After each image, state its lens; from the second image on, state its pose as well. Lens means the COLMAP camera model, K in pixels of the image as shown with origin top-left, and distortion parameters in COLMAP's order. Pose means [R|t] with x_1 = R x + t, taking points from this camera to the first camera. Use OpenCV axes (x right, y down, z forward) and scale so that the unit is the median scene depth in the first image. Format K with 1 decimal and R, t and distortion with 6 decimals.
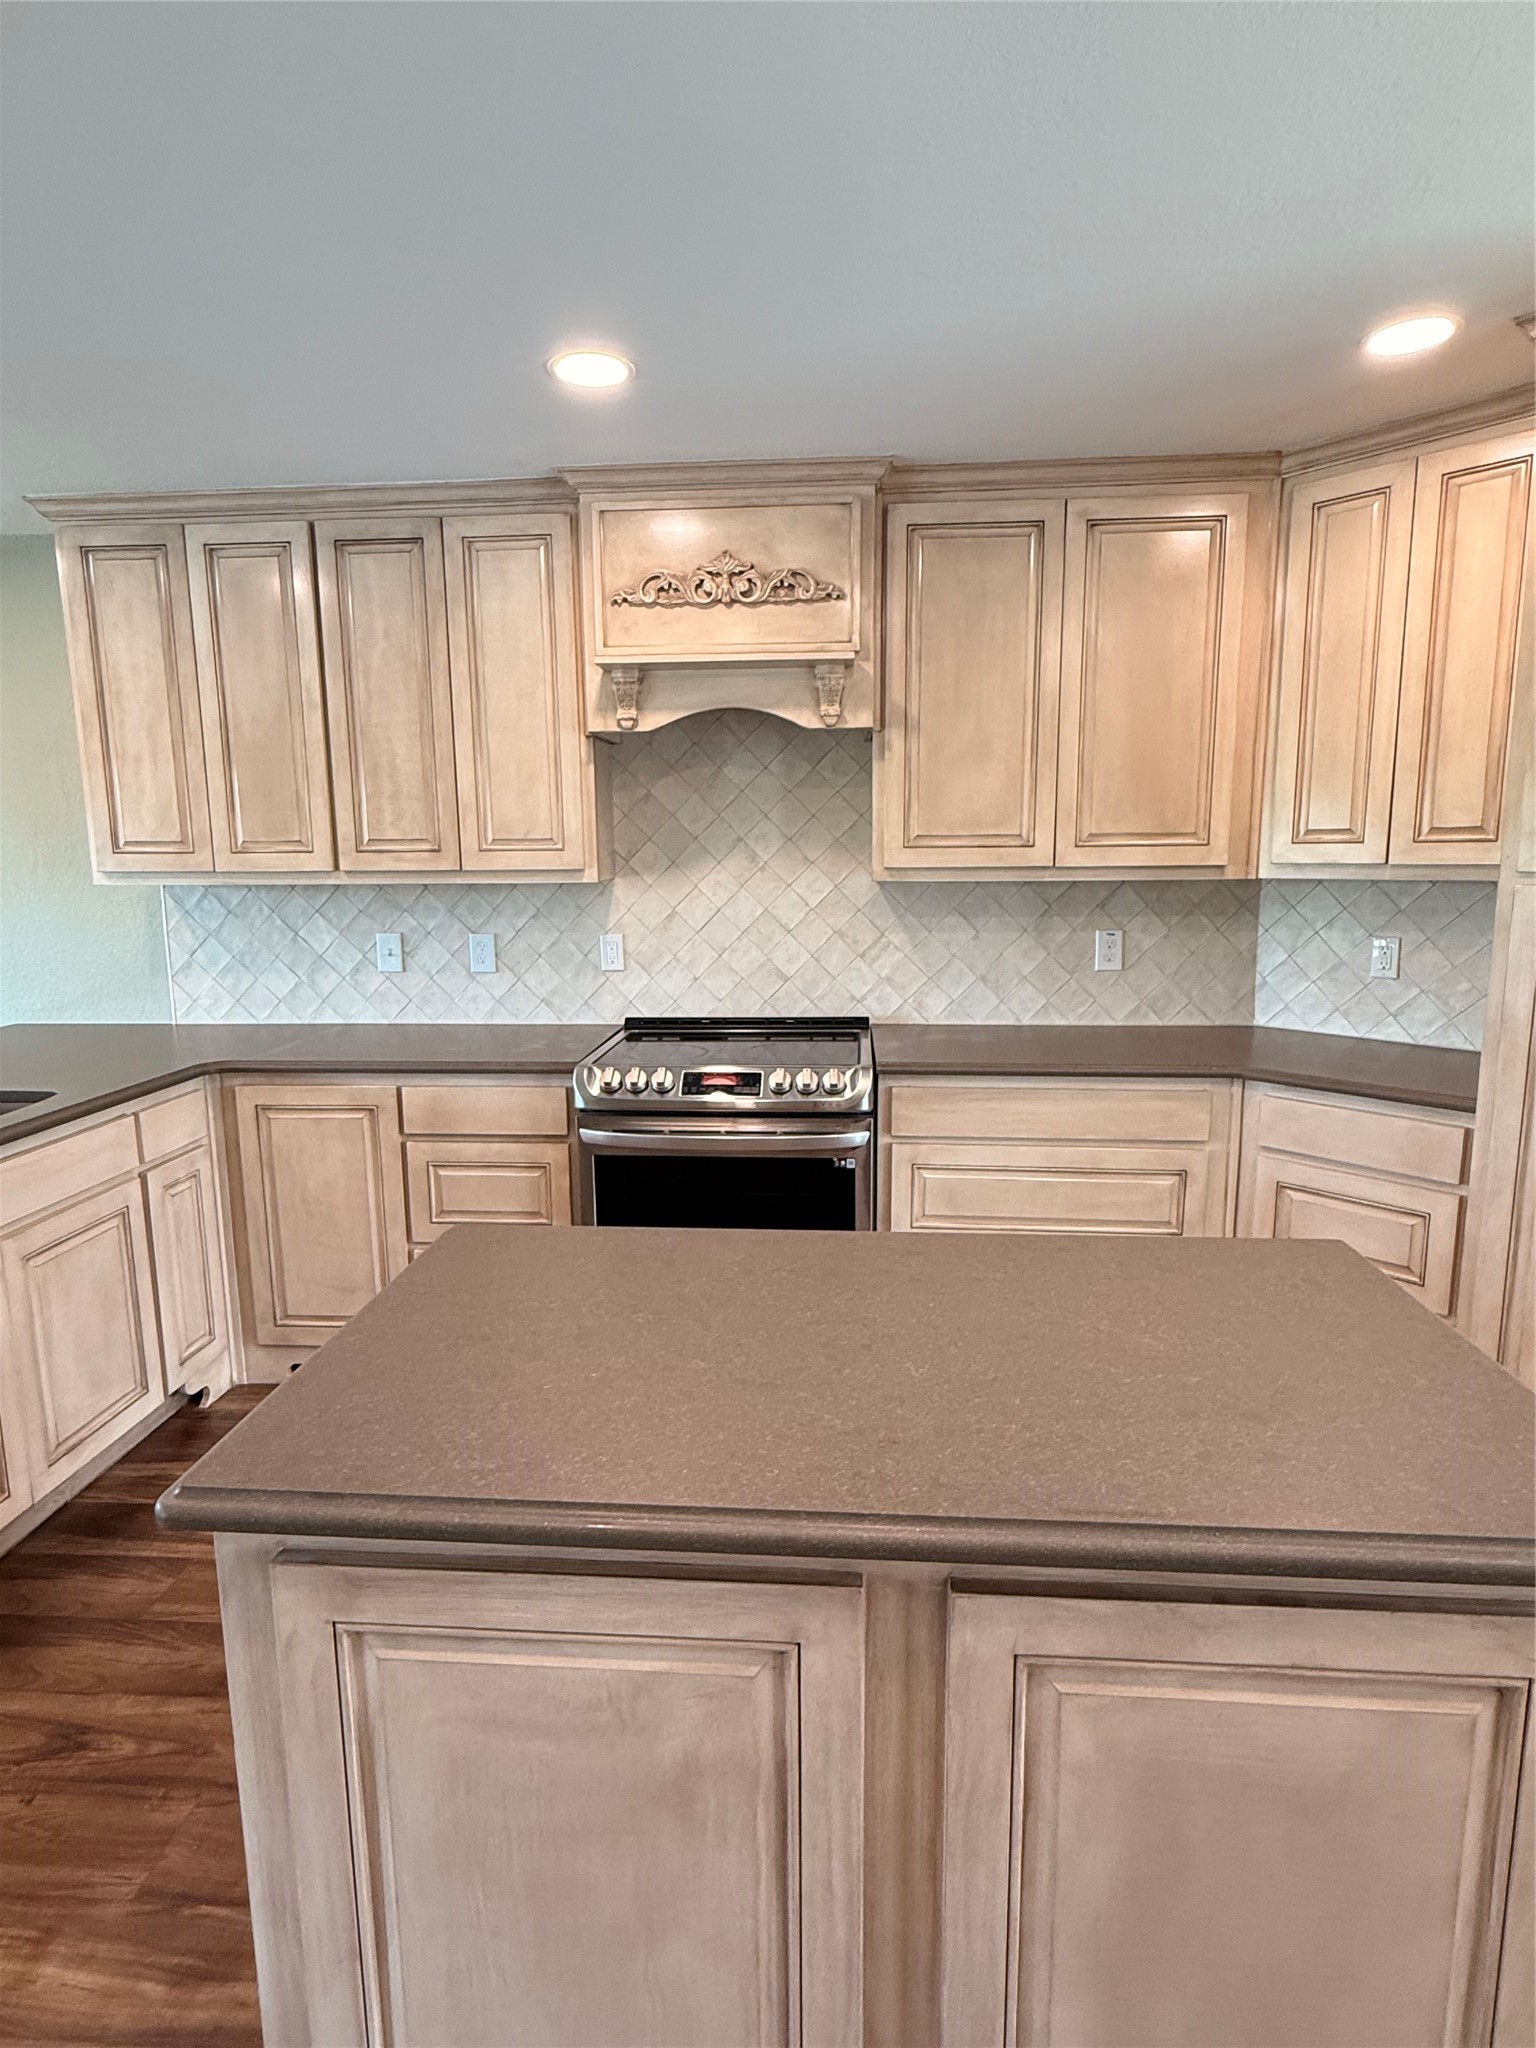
lens RADIAL K [[1100.4, 0, 768.0], [0, 1100.4, 1024.0], [0, 0, 1]] dist [-0.001623, -0.000141]
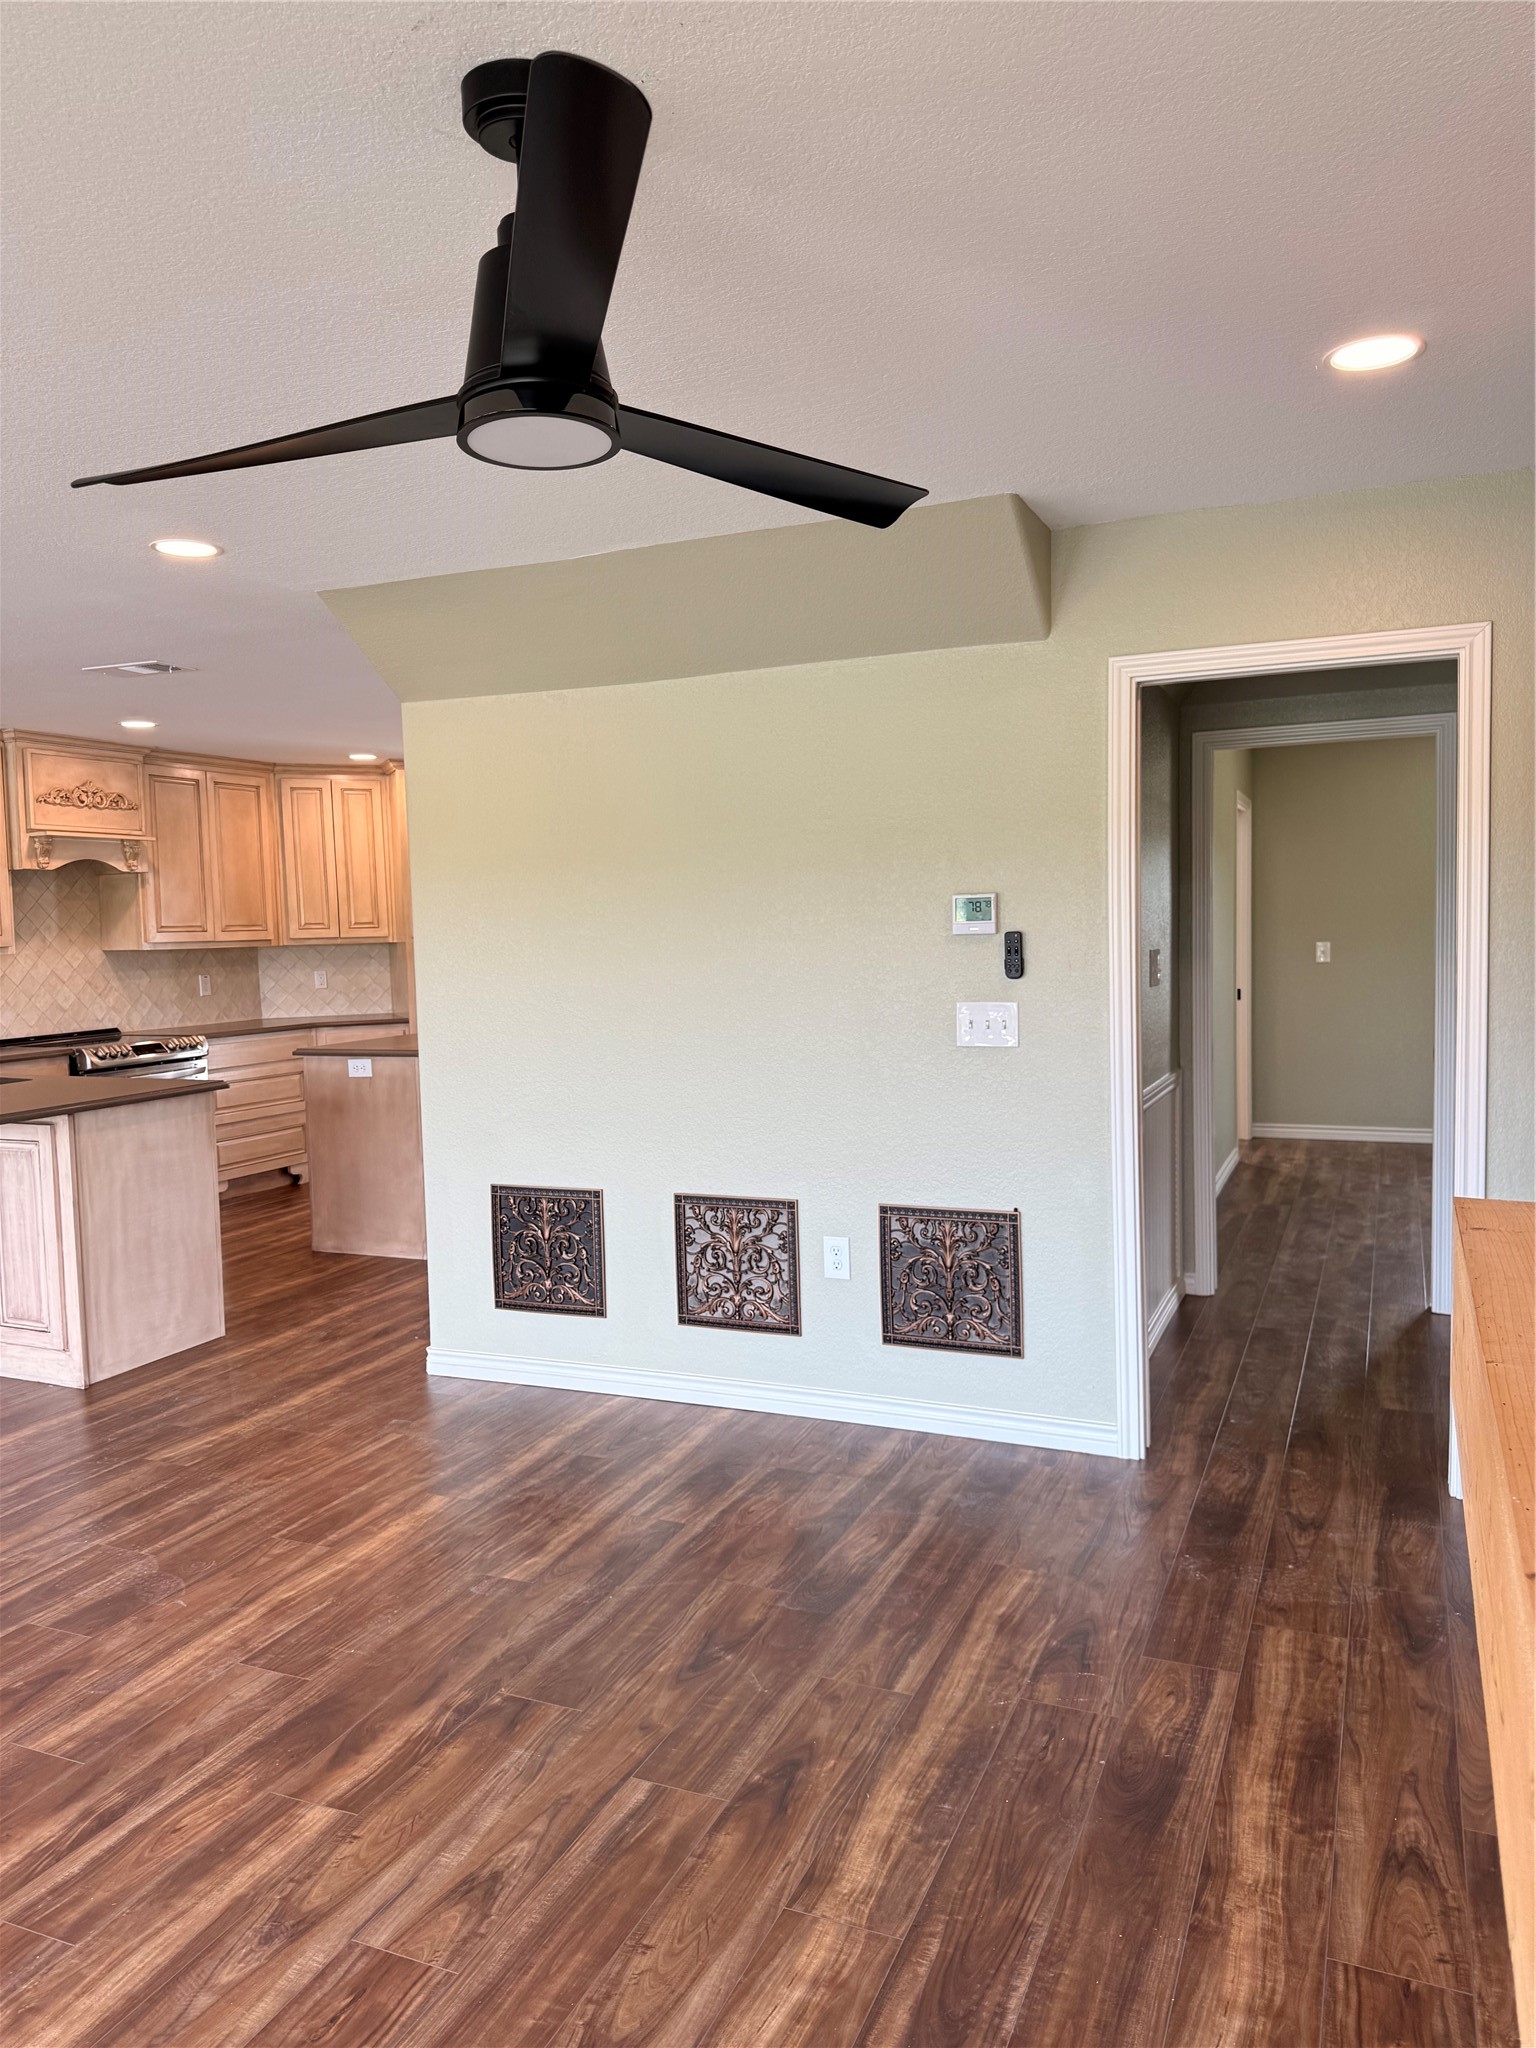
lens RADIAL K [[1438.2, 0, 768.0], [0, 1438.2, 1024.0], [0, 0, 1]] dist [0.038014, -0.046168]
pose [[0.331858, -0.065429, 0.941058, -1.927900], [0.169766, 0.985446, 0.008648, 0.160275], [-0.927928, 0.156890, 0.338135, -0.841581]]
